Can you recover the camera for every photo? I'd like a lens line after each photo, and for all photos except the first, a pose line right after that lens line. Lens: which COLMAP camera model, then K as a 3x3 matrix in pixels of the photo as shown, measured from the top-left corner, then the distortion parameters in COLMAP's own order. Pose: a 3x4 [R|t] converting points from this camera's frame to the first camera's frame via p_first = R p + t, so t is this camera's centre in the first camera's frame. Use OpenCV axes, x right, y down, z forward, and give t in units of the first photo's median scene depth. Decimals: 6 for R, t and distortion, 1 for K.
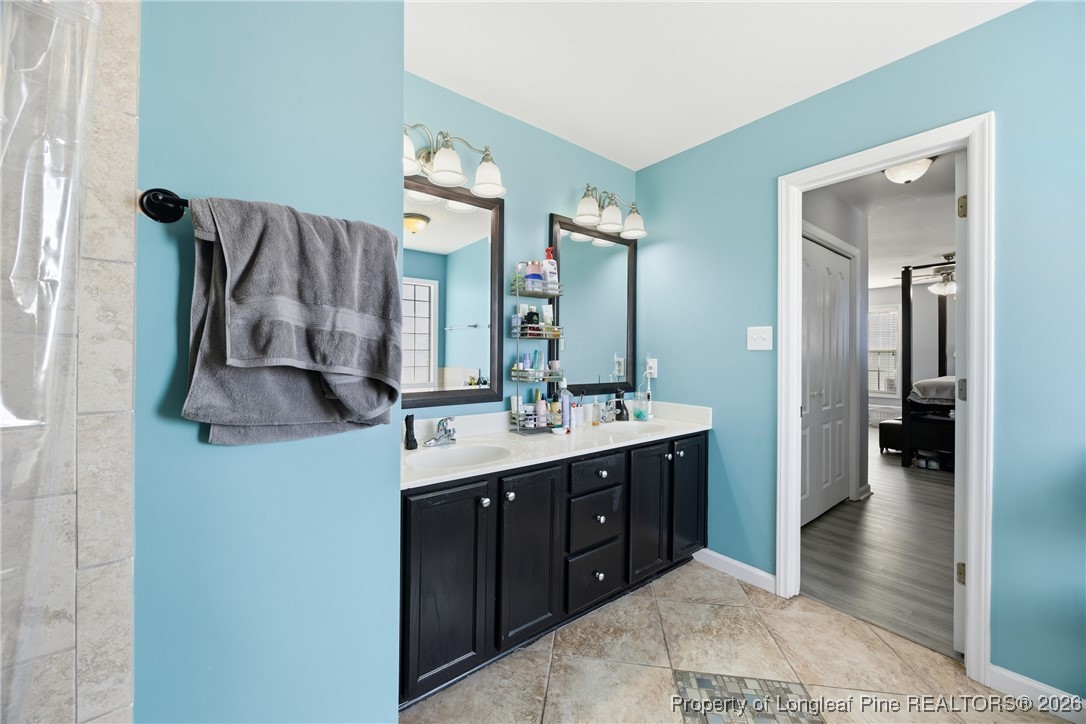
lens RADIAL K [[418.4, 0, 543.2], [0, 418.4, 357.0], [0, 0, 1]] dist [-0.002818, -0.000242]
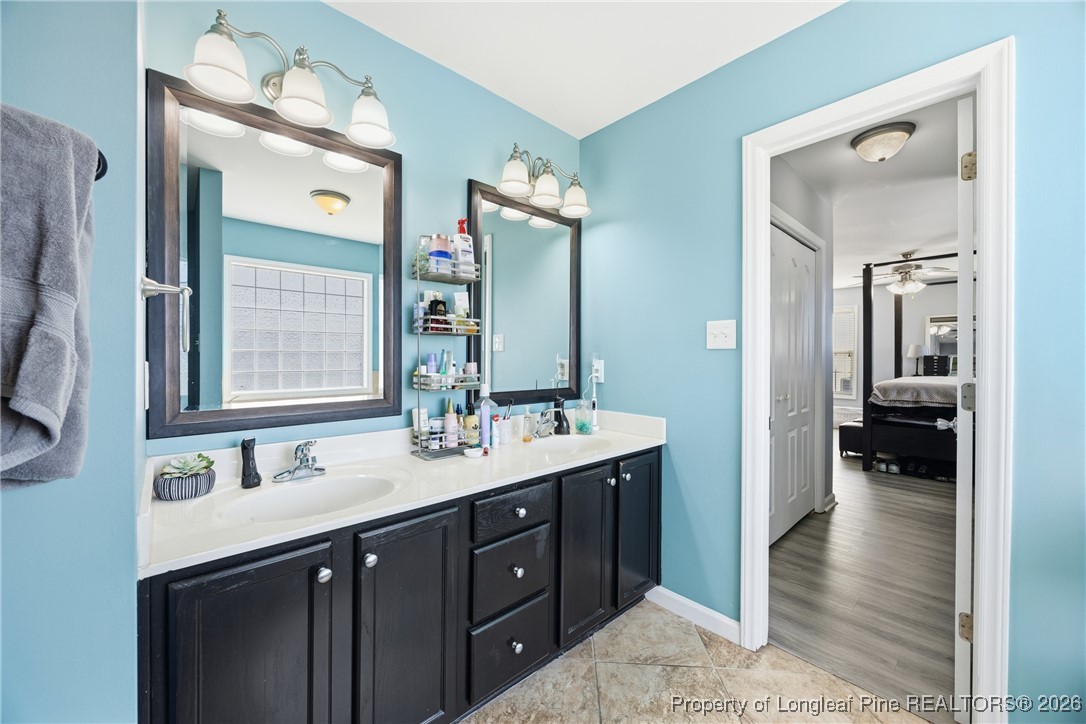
lens RADIAL K [[418.4, 0, 542.1], [0, 418.4, 361.7], [0, 0, 1]] dist [-0.002818, -0.000242]
pose [[0.997242, -0.003718, 0.074126, 0.105536], [0.003294, 0.999977, 0.005850, 0.002654], [-0.074146, -0.005590, 0.997232, 0.205048]]
